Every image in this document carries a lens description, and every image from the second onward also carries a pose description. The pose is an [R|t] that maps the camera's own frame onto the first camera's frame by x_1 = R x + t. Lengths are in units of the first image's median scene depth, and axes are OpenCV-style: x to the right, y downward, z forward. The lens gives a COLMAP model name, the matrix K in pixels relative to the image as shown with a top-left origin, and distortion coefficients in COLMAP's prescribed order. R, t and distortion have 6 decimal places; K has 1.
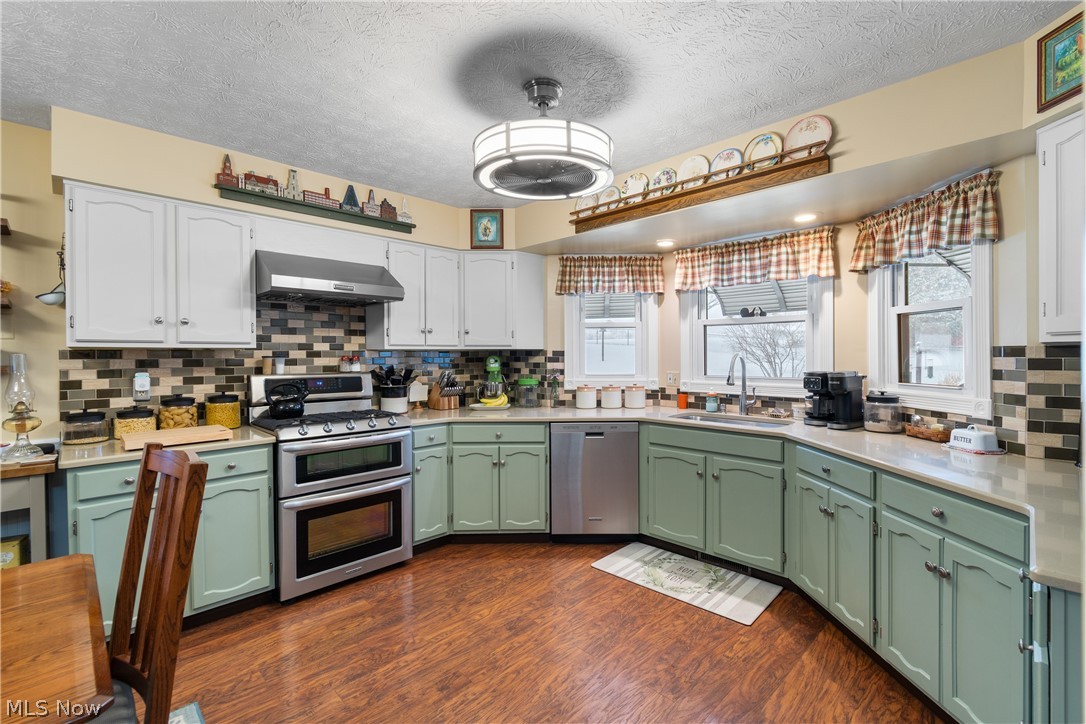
lens RADIAL K [[480.8, 0, 557.1], [0, 480.8, 357.2], [0, 0, 1]] dist [-0.003290, 0.001510]
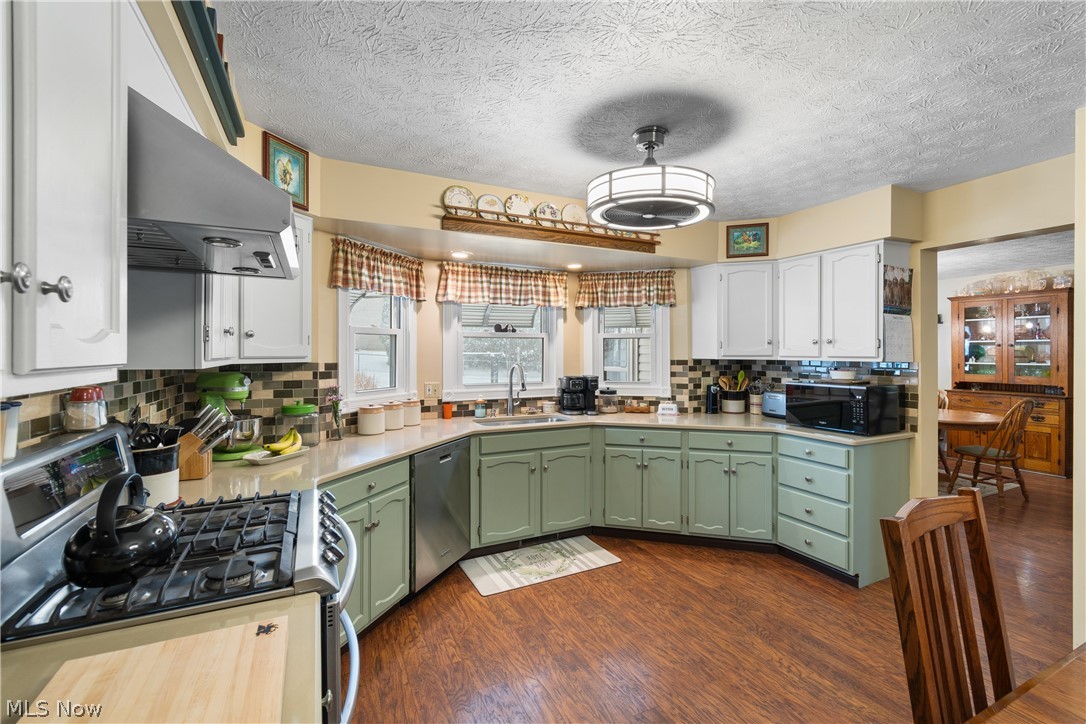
lens RADIAL K [[480.8, 0, 556.3], [0, 480.8, 352.3], [0, 0, 1]] dist [-0.003290, 0.001510]
pose [[0.325767, 0.002707, 0.945446, -0.764244], [0.004478, 0.999980, -0.004406, -0.032670], [-0.945440, 0.005669, 0.325748, 0.562660]]
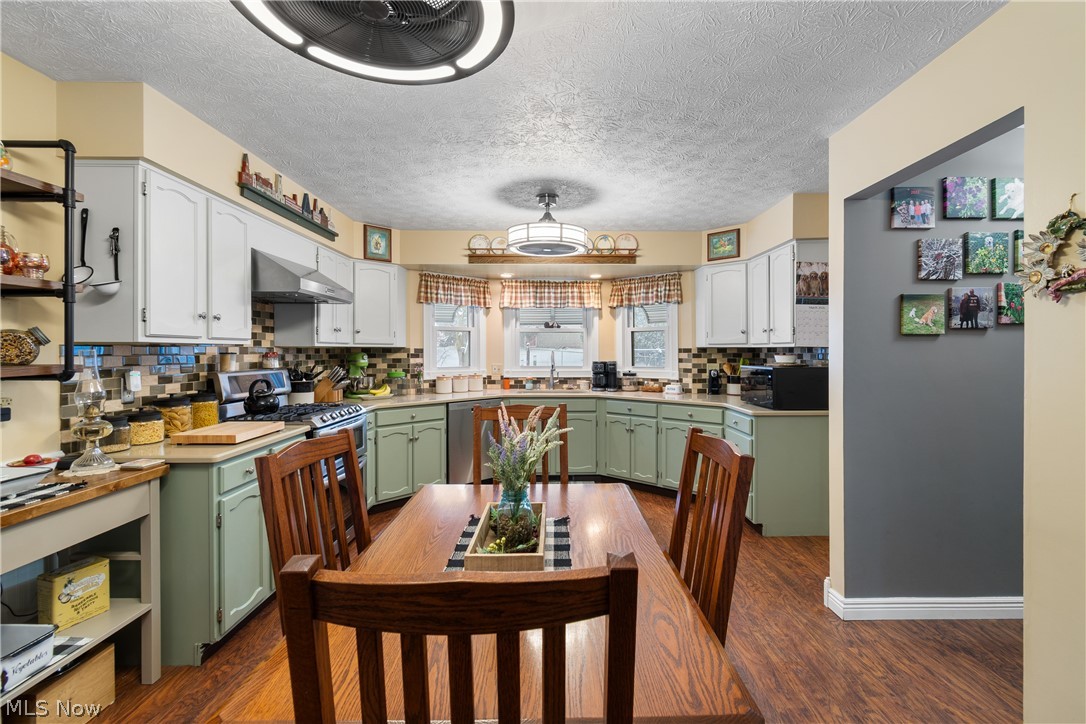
lens RADIAL K [[480.8, 0, 556.8], [0, 480.8, 352.1], [0, 0, 1]] dist [-0.003290, 0.001510]
pose [[0.702342, 0.000940, 0.711839, -0.816778], [0.002690, 0.999988, -0.003974, 0.002307], [-0.711835, 0.004706, 0.702331, -0.151196]]
